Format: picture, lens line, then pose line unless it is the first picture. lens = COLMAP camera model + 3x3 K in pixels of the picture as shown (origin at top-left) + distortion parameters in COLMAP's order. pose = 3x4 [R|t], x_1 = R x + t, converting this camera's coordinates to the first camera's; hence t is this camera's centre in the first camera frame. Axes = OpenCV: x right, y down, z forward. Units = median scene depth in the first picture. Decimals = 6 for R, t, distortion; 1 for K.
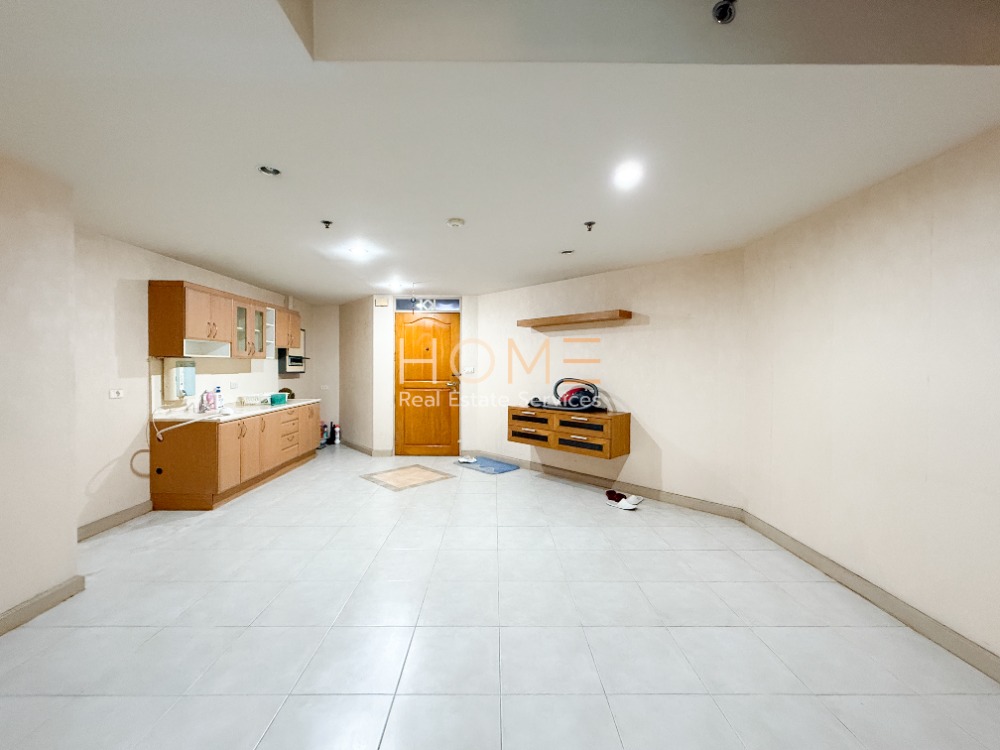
lens RADIAL K [[408.2, 0, 500.0], [0, 408.2, 375.0], [0, 0, 1]] dist [0.000882, 0.000028]
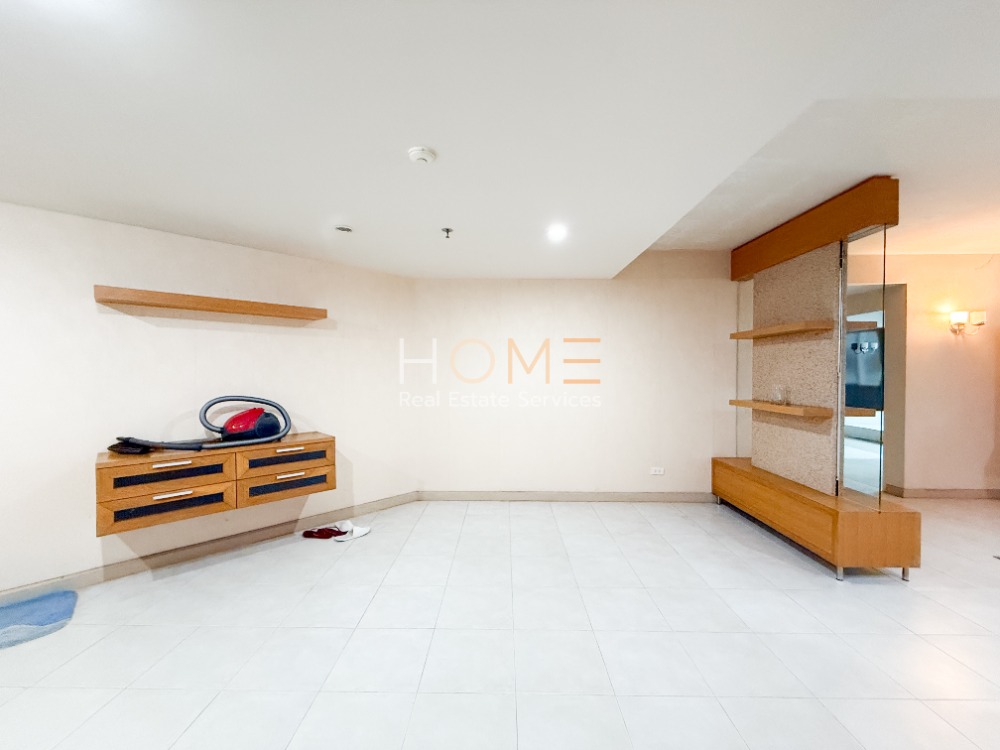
lens RADIAL K [[408.2, 0, 500.0], [0, 408.2, 375.0], [0, 0, 1]] dist [0.000882, 0.000028]
pose [[0.015886, -0.017221, 0.999725, -0.512570], [0.022111, 0.999613, 0.016868, -0.029246], [-0.999629, 0.021837, 0.016261, 0.594196]]
